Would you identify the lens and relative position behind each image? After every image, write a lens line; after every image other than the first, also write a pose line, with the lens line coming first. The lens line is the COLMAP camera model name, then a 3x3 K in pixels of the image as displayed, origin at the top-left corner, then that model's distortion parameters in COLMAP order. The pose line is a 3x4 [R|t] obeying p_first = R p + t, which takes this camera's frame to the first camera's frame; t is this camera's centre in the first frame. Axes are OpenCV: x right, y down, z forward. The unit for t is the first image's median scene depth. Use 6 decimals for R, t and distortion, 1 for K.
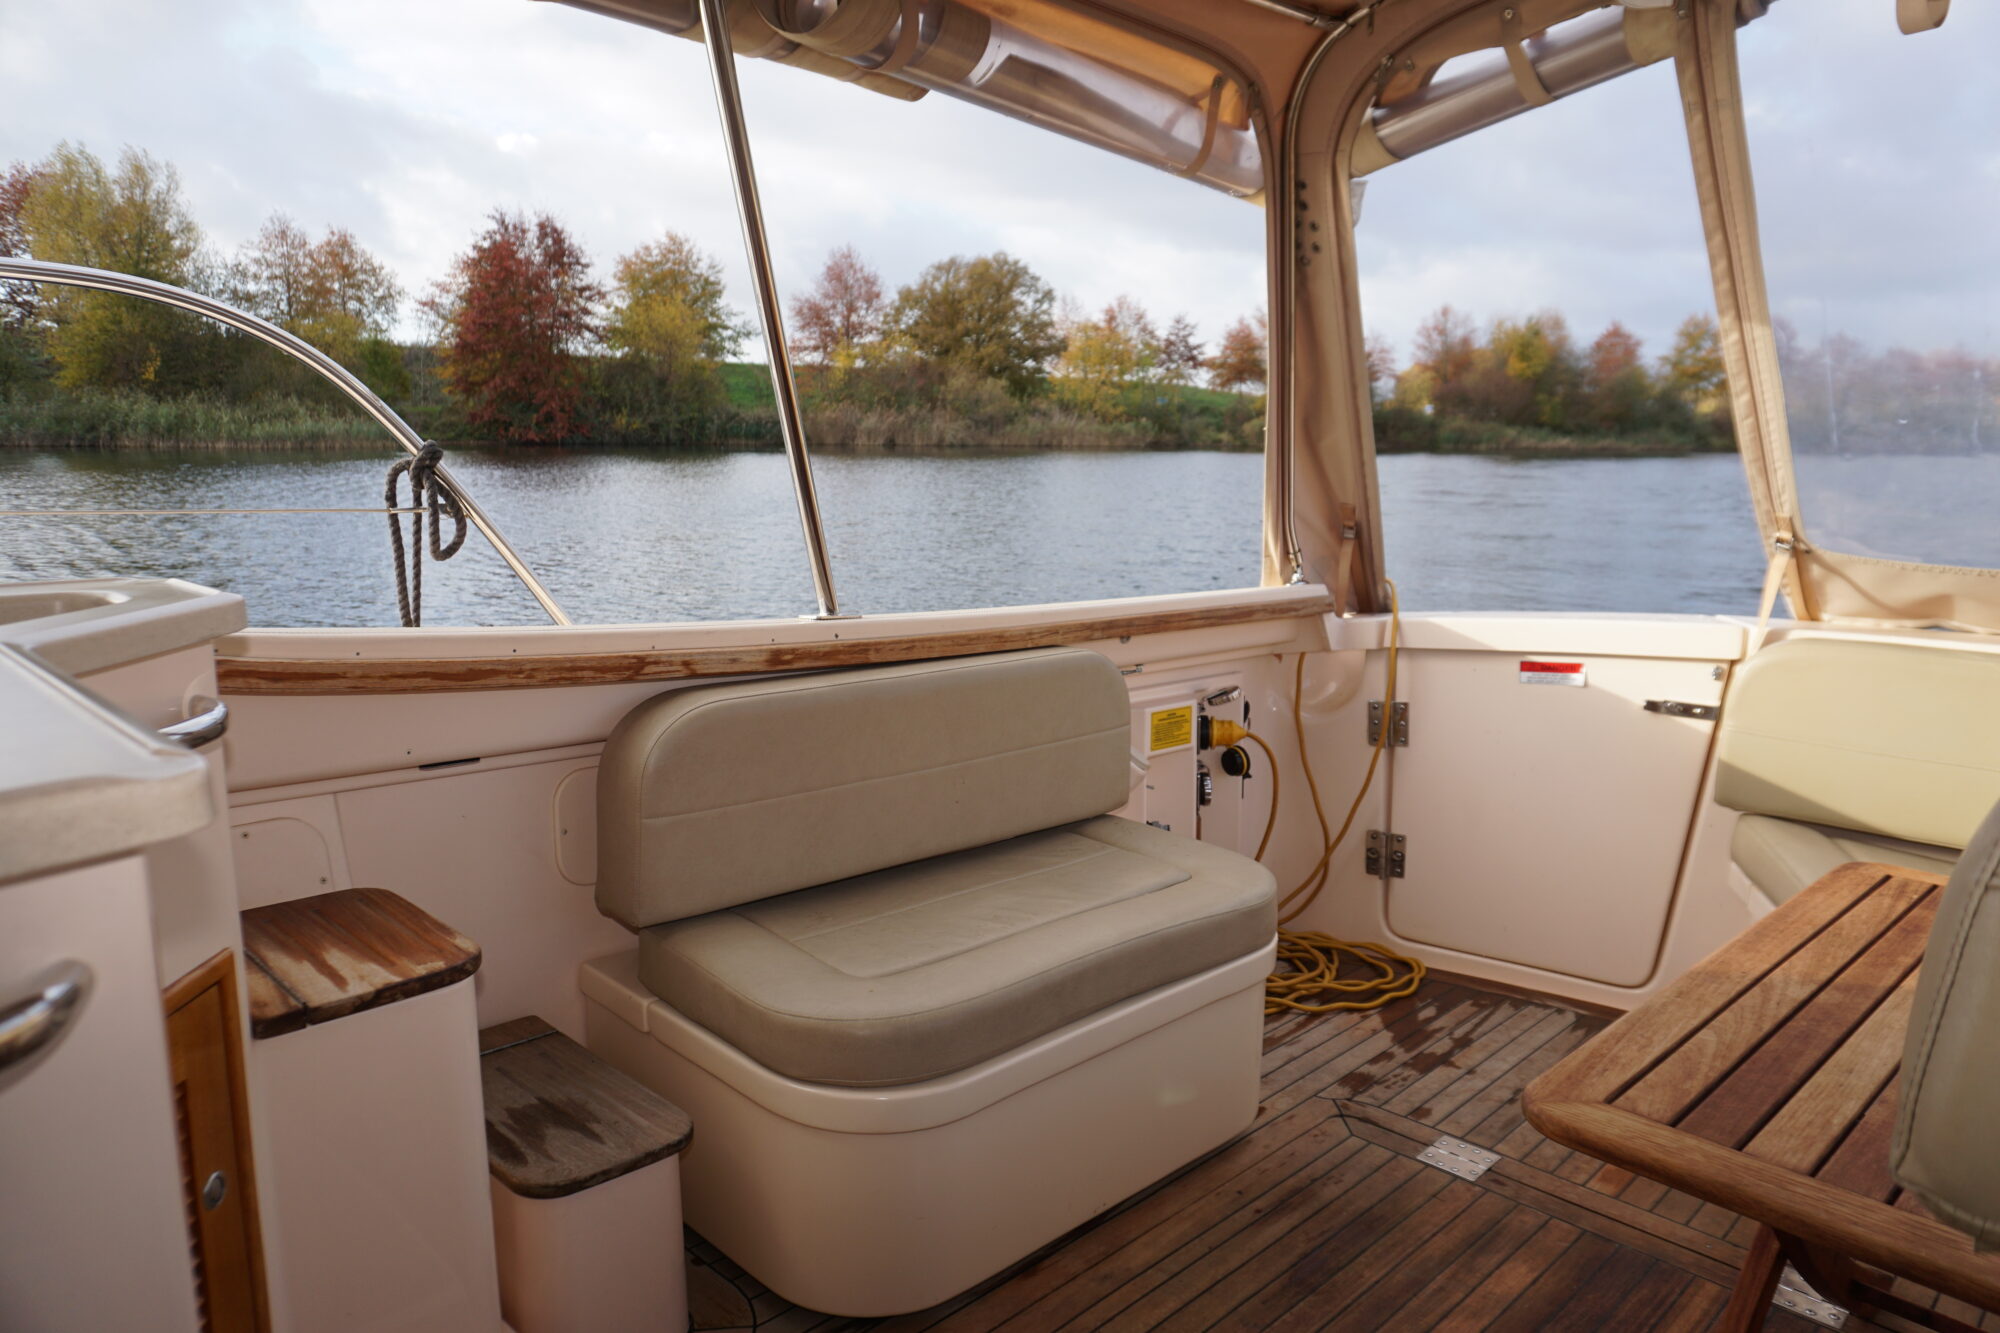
lens RADIAL K [[1355.7, 0, 995.7], [0, 1355.7, 681.0], [0, 0, 1]] dist [-0.043692, 0.030072]
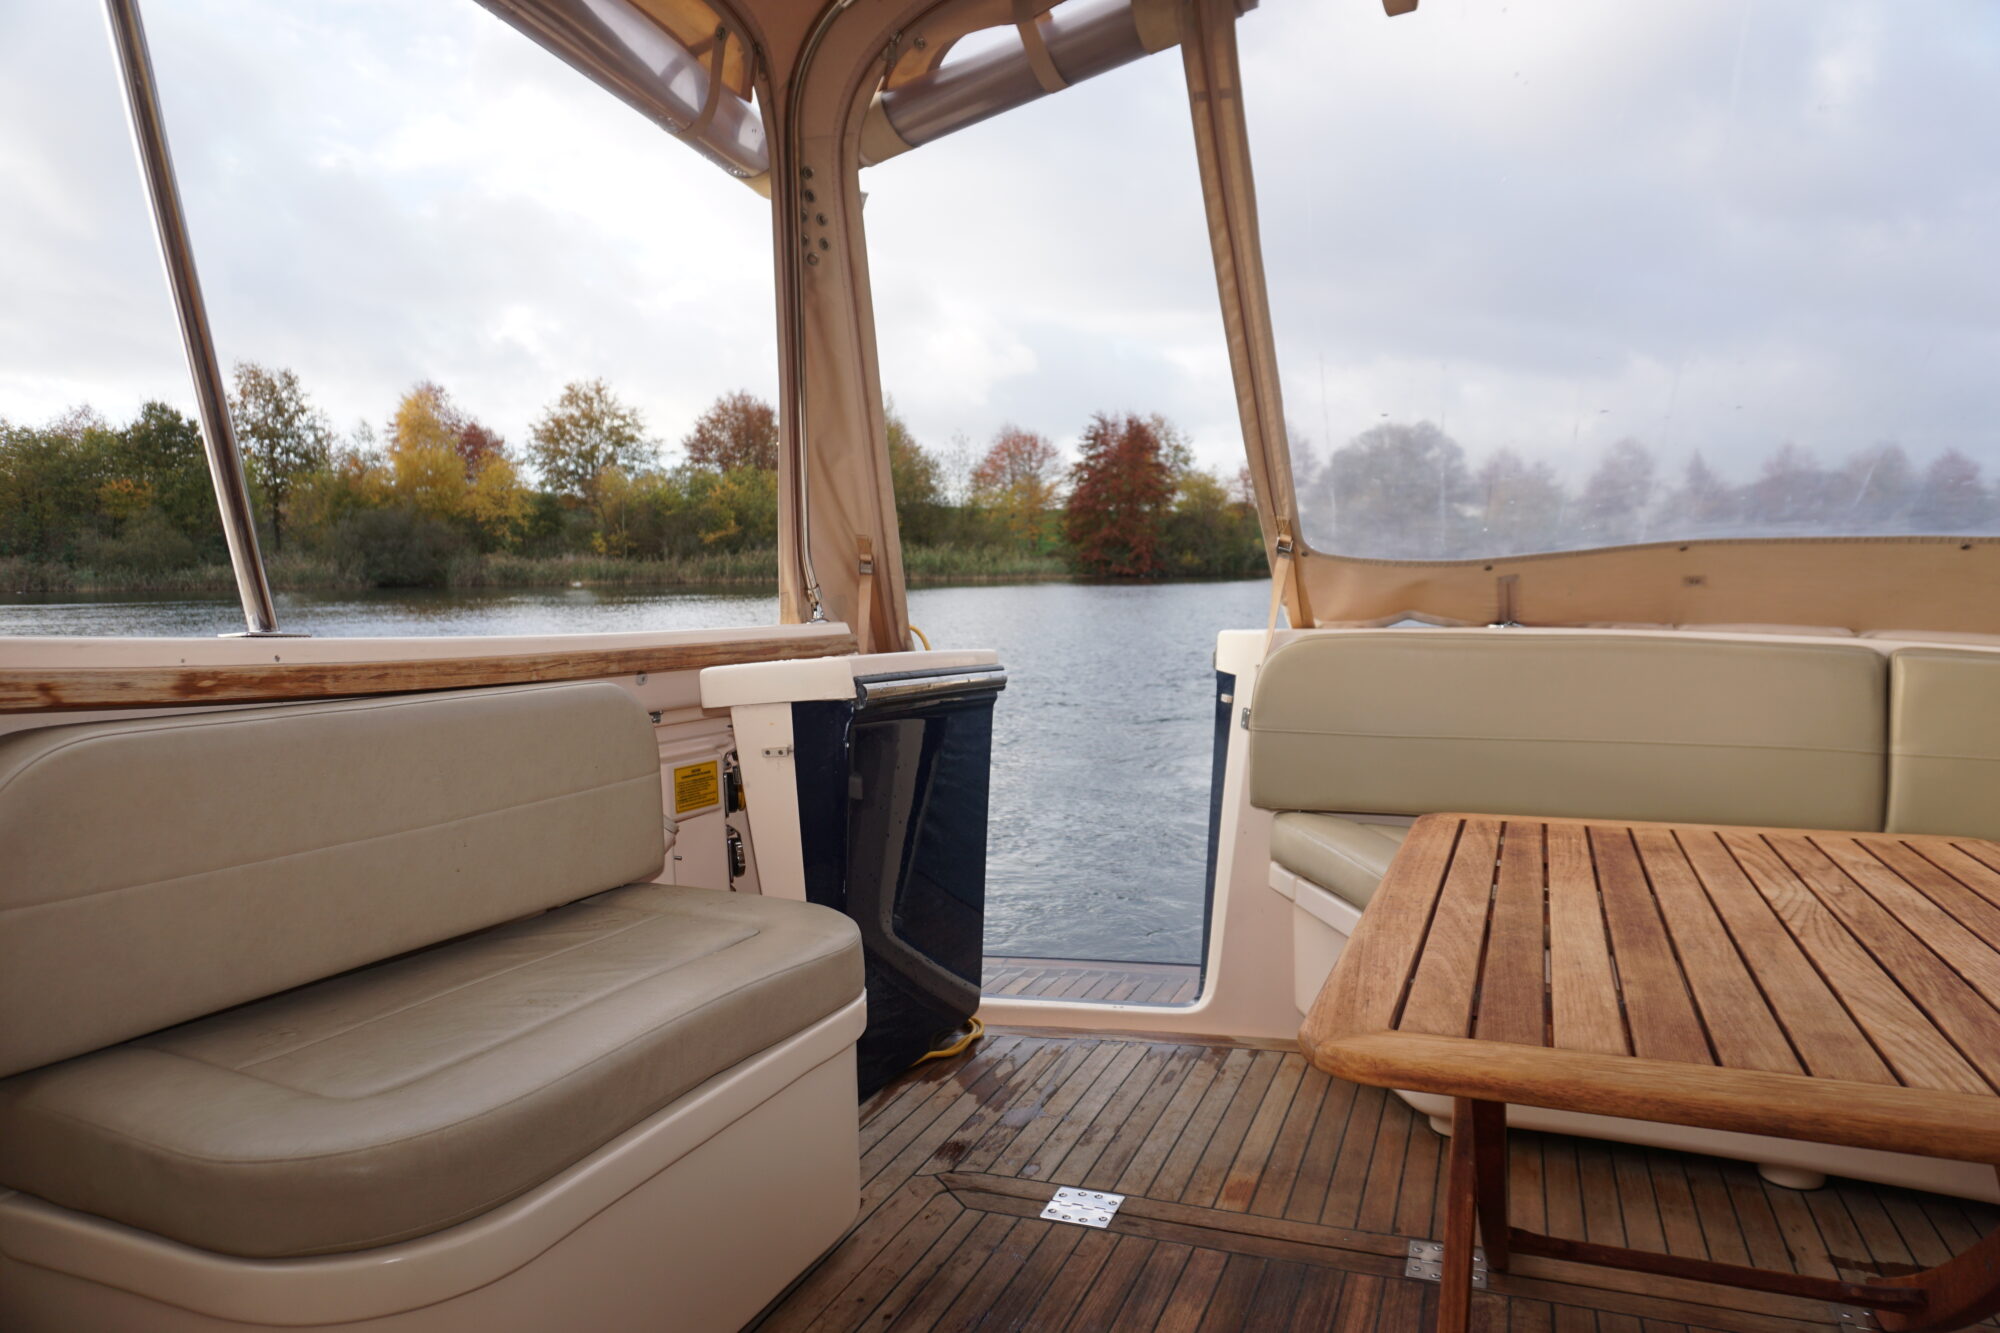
lens RADIAL K [[1355.7, 0, 995.7], [0, 1355.7, 681.0], [0, 0, 1]] dist [-0.043692, 0.030072]
pose [[0.914032, -0.055075, 0.401886, -0.050360], [0.097539, 0.991513, -0.085960, 0.077134], [-0.393740, 0.117769, 0.911646, 0.159923]]
